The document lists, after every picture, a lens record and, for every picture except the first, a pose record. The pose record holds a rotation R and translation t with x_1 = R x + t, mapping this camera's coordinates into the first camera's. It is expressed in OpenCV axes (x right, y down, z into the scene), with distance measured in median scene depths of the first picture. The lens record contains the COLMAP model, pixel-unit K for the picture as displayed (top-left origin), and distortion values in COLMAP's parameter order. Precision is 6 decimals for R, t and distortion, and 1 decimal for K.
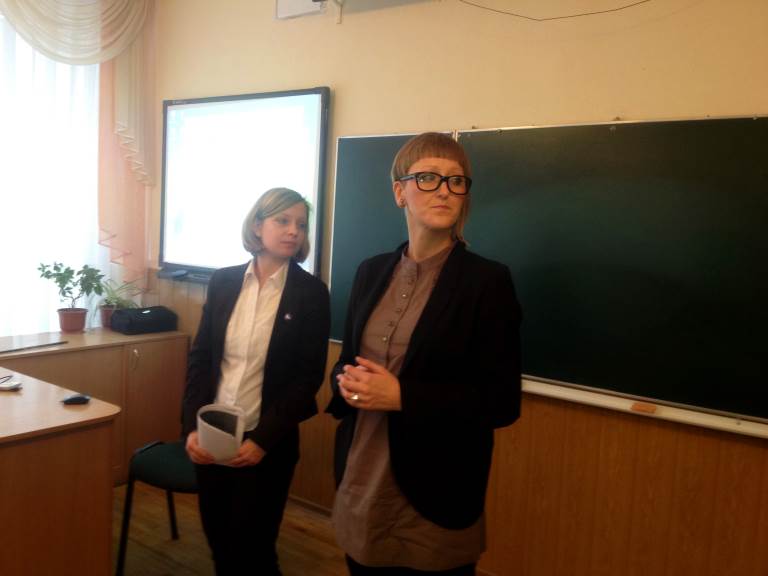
lens RADIAL K [[756.0, 0, 381.4], [0, 756.0, 288.0], [0, 0, 1]] dist [0.078662, 0.000000]
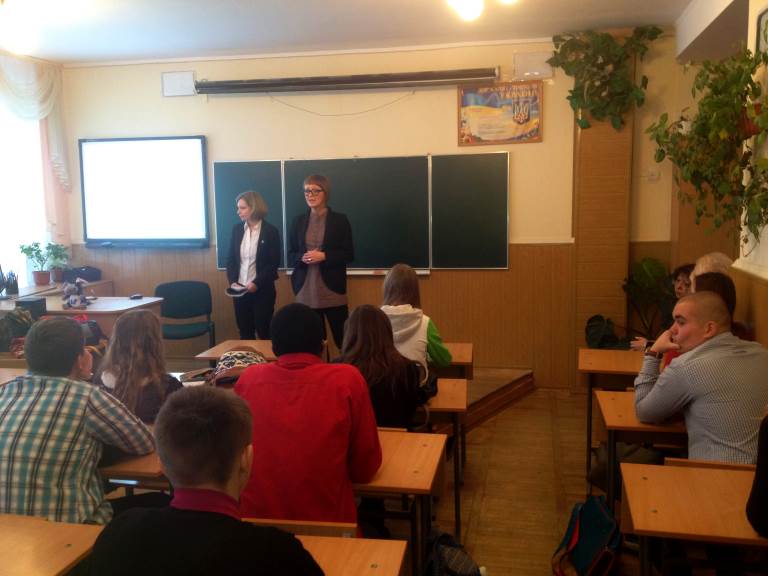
lens RADIAL K [[756.0, 0, 384.8], [0, 756.0, 288.7], [0, 0, 1]] dist [0.078662, 0.000000]
pose [[0.907398, -0.116151, 0.403902, -0.407425], [0.101659, 0.993172, 0.057222, 0.046011], [-0.407791, -0.010863, 0.913011, -0.797540]]
